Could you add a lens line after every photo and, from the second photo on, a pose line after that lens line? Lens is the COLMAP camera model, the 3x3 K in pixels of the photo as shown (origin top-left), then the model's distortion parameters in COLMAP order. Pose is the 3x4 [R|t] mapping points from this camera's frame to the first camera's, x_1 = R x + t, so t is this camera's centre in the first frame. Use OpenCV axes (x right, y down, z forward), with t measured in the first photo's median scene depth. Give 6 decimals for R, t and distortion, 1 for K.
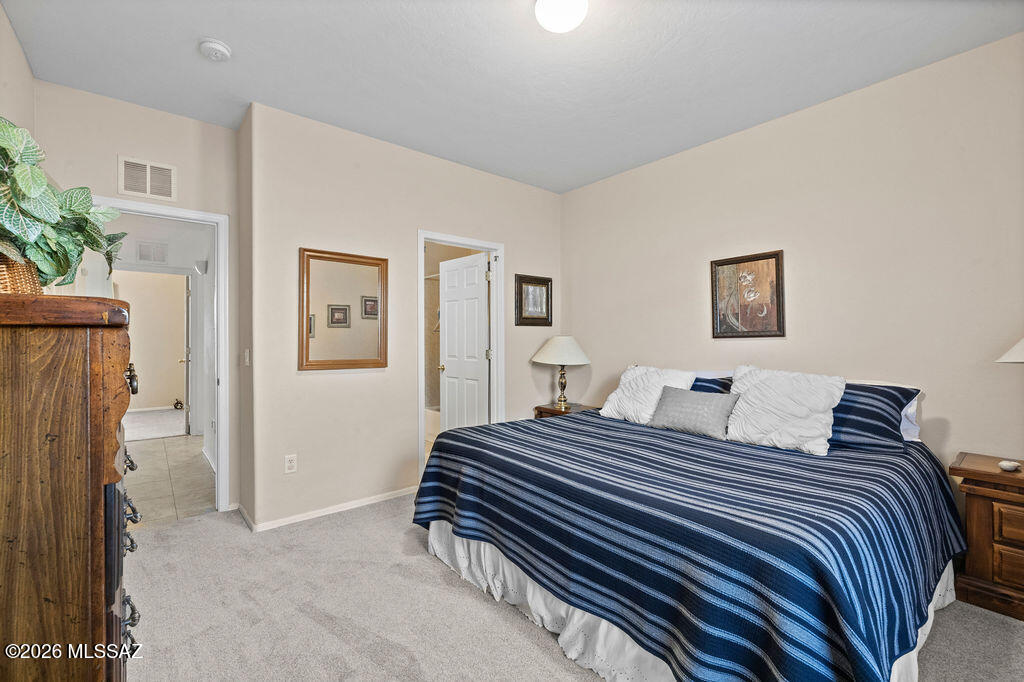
lens RADIAL K [[442.8, 0, 512.0], [0, 442.8, 341.0], [0, 0, 1]] dist [-0.000519, -0.000019]
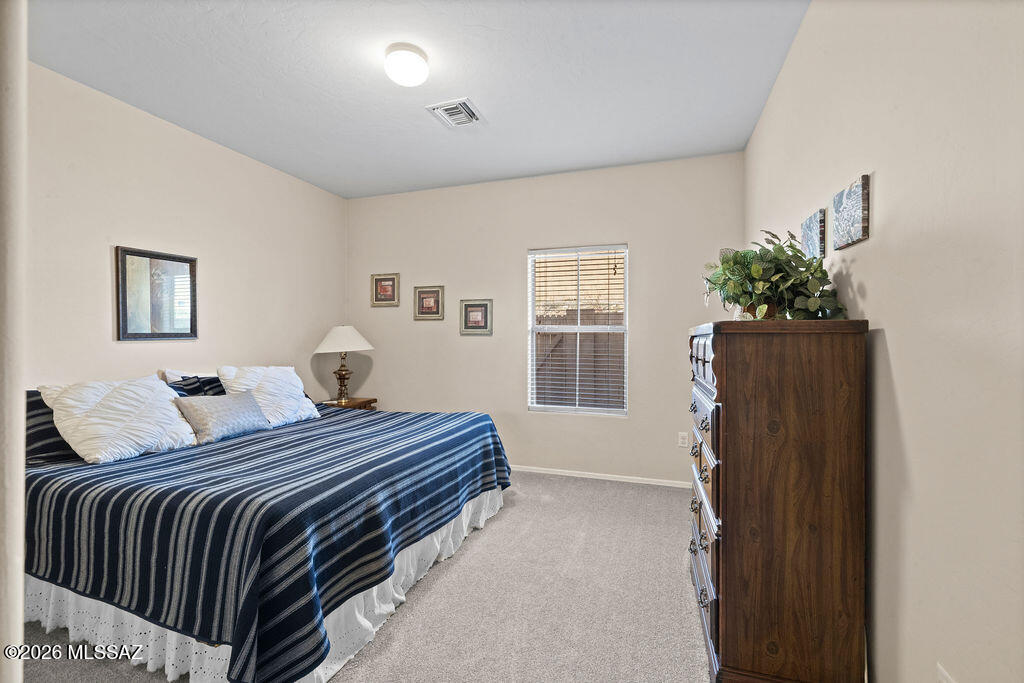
lens RADIAL K [[442.8, 0, 512.0], [0, 442.8, 341.5], [0, 0, 1]] dist [-0.000519, -0.000019]
pose [[-0.509720, -0.007079, 0.860311, -0.773990], [0.005238, 0.999922, 0.011331, -0.012306], [-0.860324, 0.010282, -0.509643, 0.975996]]
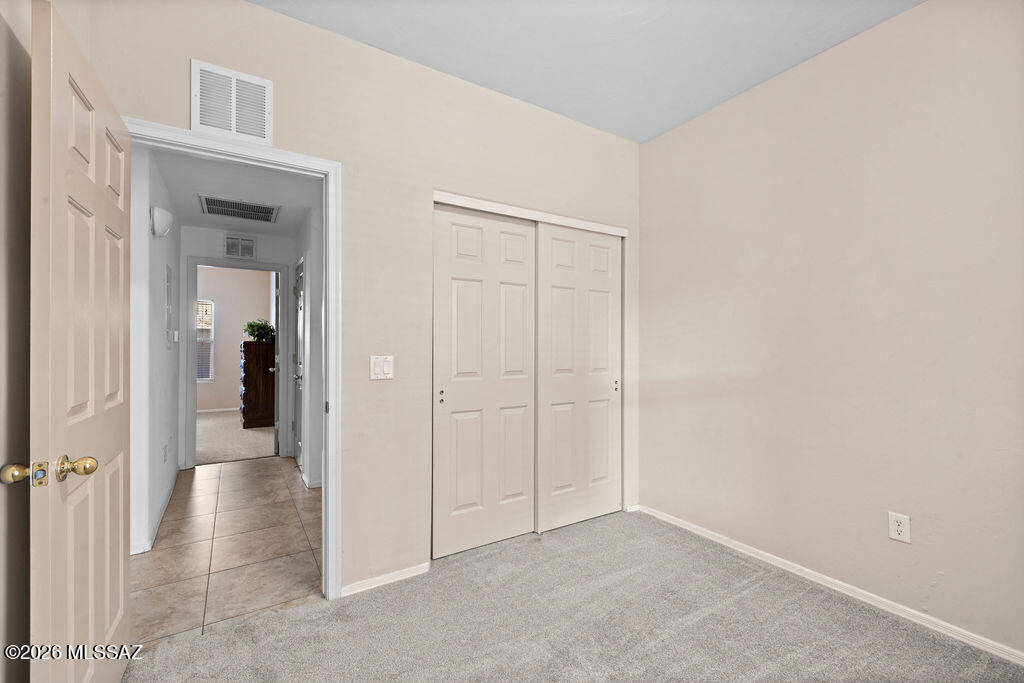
lens RADIAL K [[434.2, 0, 512.0], [0, 434.2, 341.5], [0, 0, 1]] dist [-0.001256, -0.000154]
pose [[-0.988670, -0.005751, 0.149998, -2.188770], [-0.004360, 0.999944, 0.009603, -0.057090], [-0.150045, 0.008840, -0.988640, 2.548212]]
